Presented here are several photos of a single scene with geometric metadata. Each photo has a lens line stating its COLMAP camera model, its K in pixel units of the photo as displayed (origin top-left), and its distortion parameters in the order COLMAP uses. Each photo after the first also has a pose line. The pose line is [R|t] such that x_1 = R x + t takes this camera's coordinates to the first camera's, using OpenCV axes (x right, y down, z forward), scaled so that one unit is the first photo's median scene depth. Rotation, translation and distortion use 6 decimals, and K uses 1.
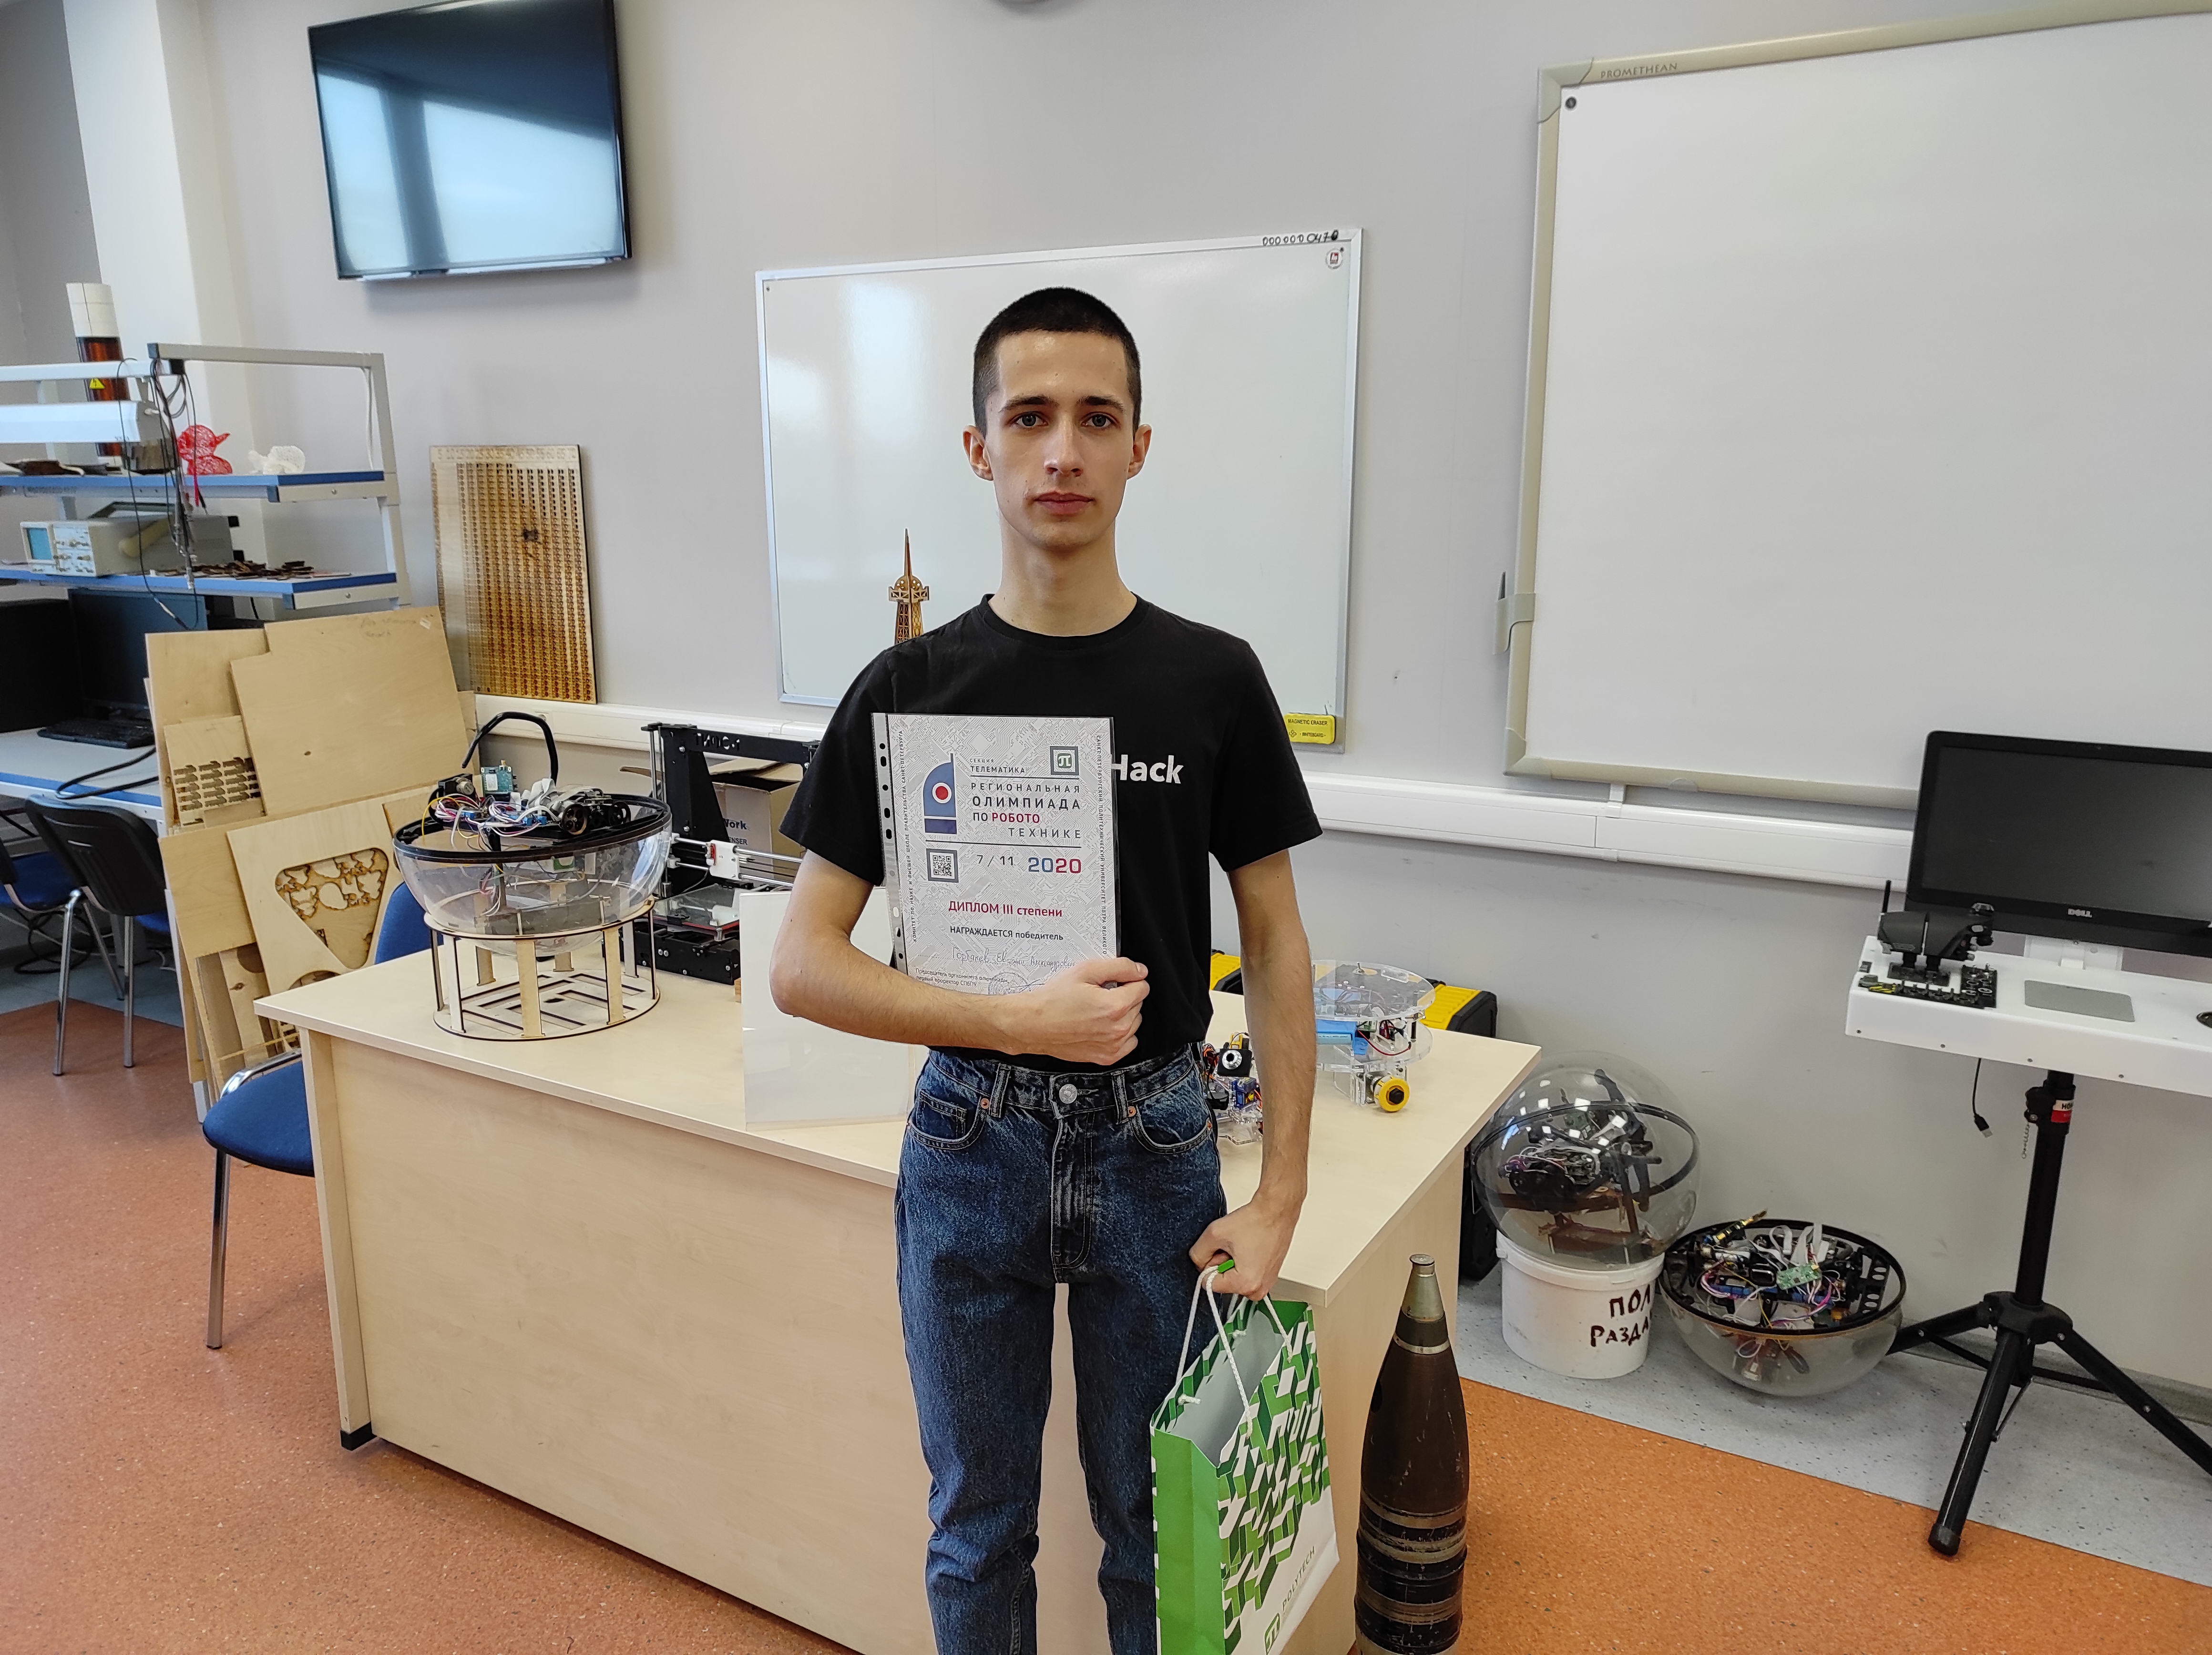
lens RADIAL K [[1631.0, 0, 1108.7], [0, 1631.0, 827.7], [0, 0, 1]] dist [0.035955, -0.021627]
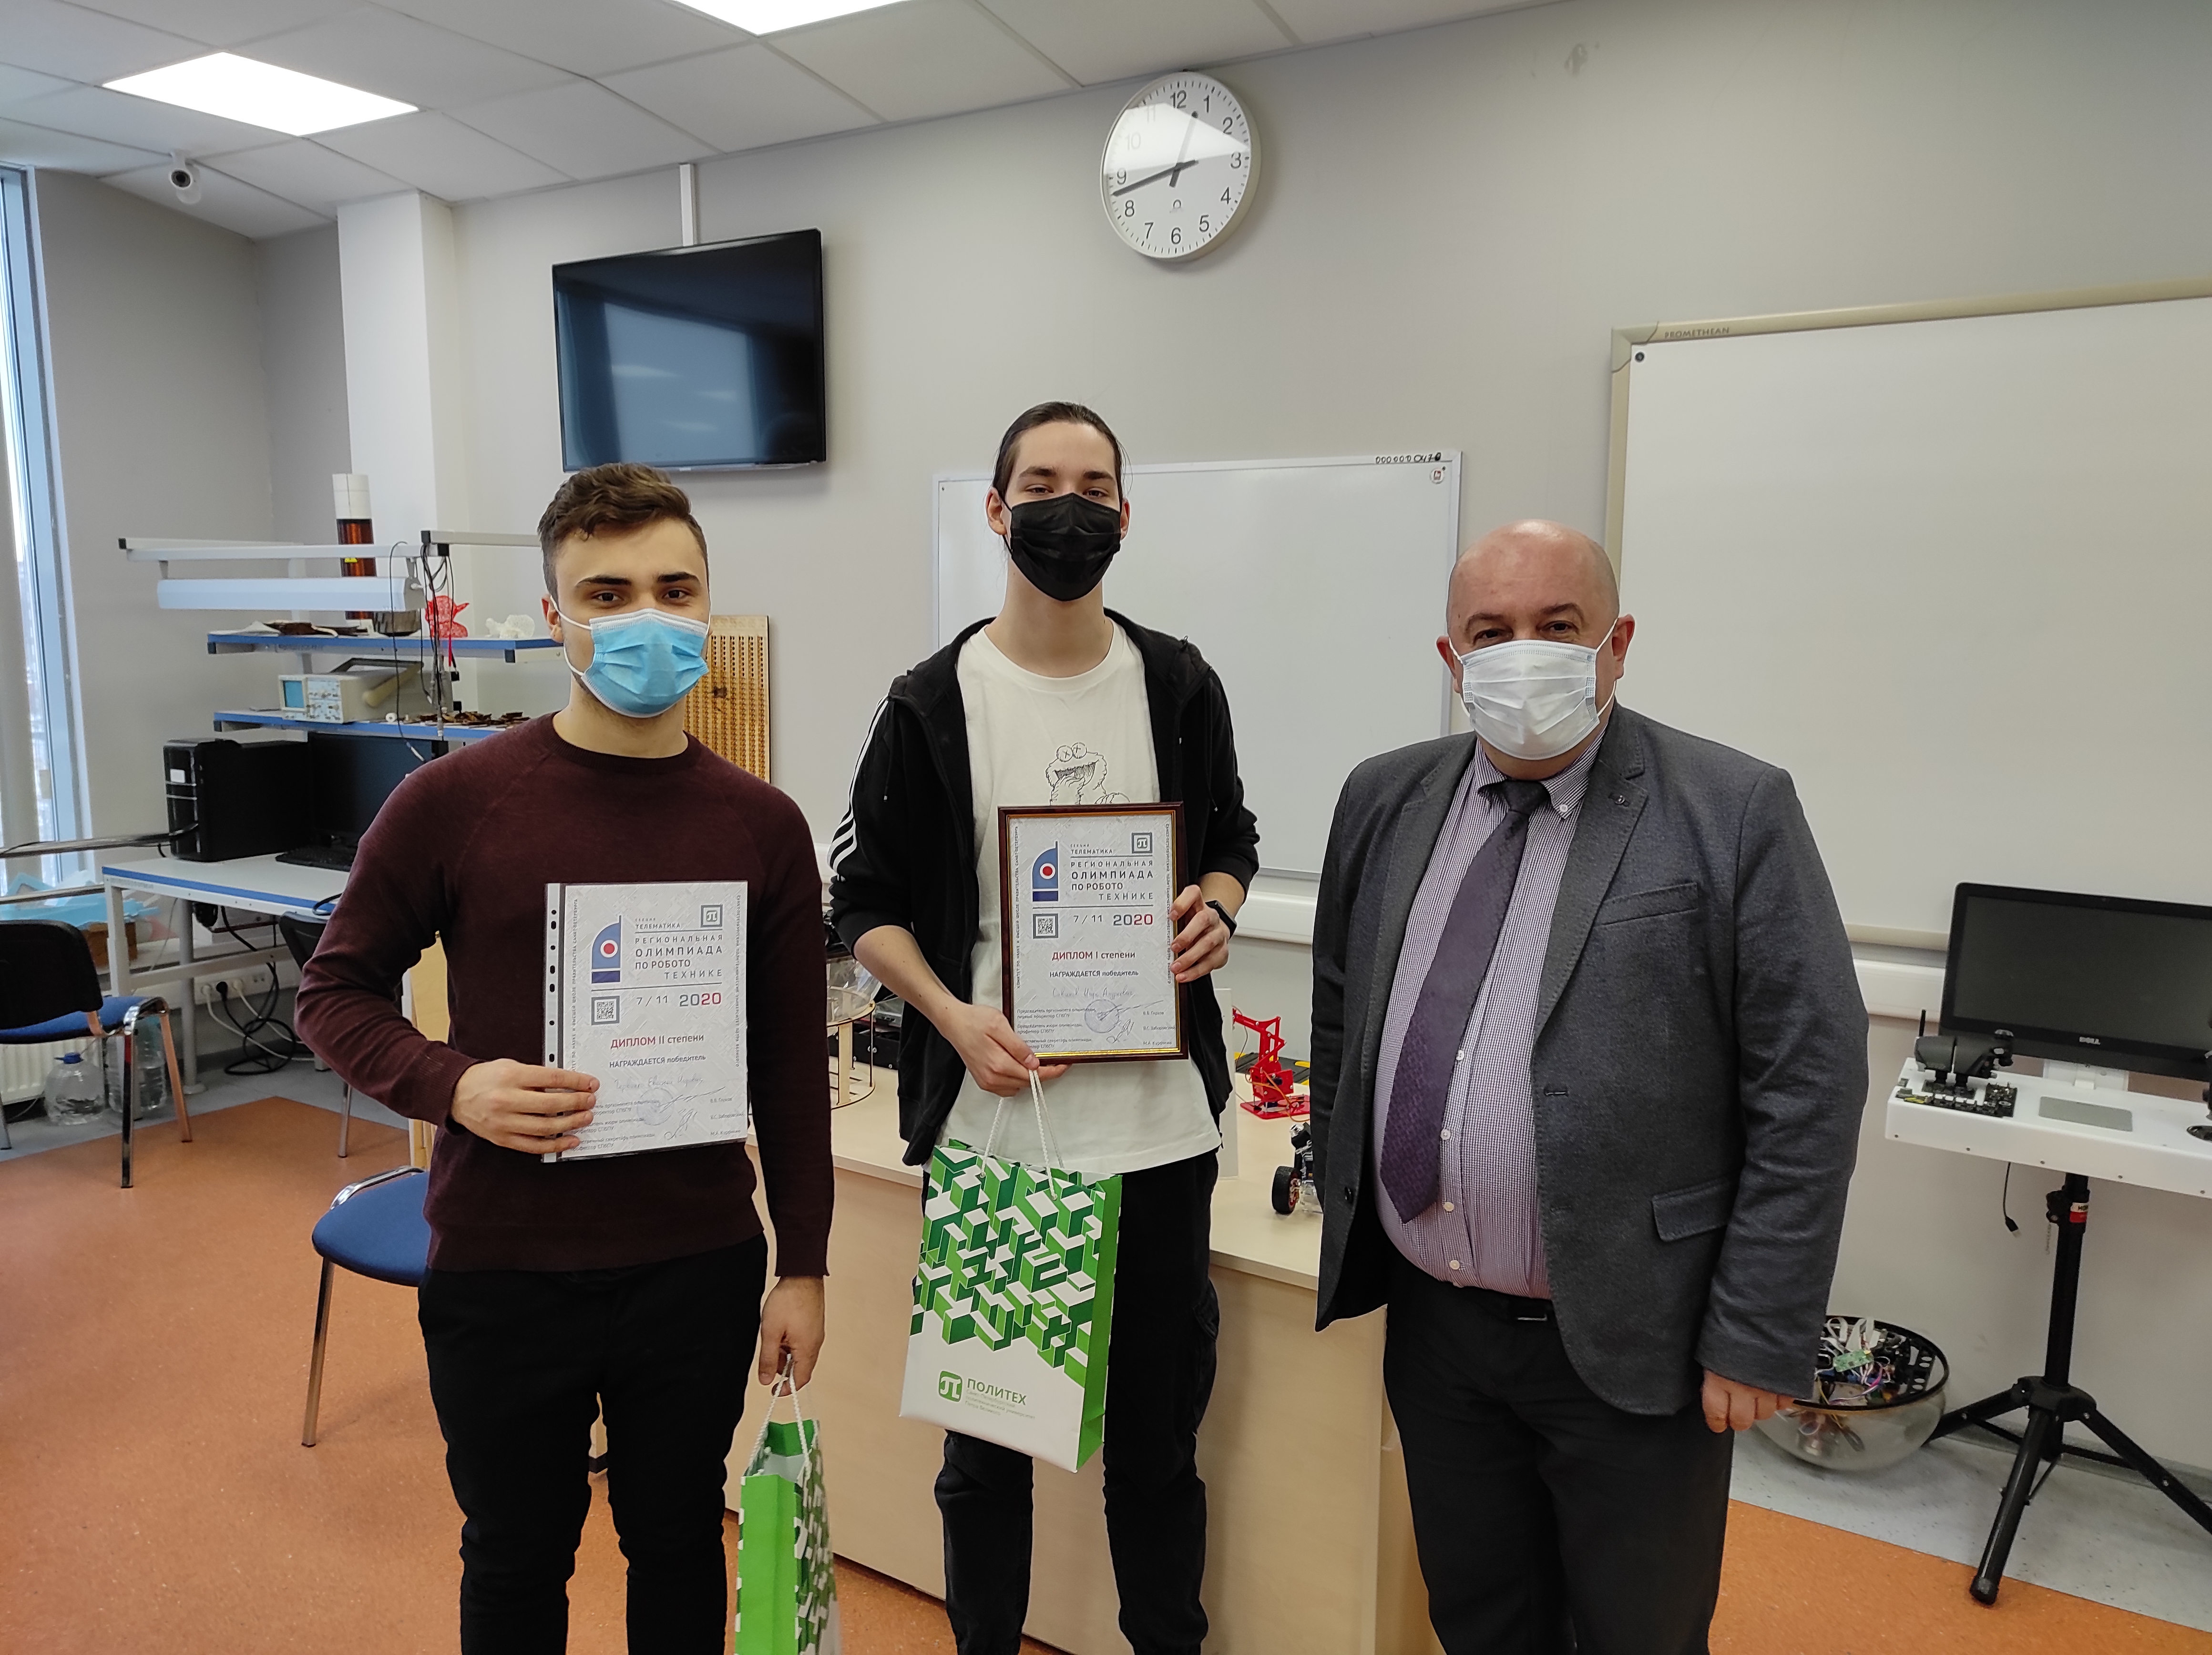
lens RADIAL K [[1631.0, 0, 1100.1], [0, 1631.0, 832.4], [0, 0, 1]] dist [0.035955, -0.021627]
pose [[0.999088, 0.015949, -0.039610, -0.060349], [-0.019180, 0.996400, -0.082581, 0.013199], [0.038150, 0.083265, 0.995797, -0.182313]]
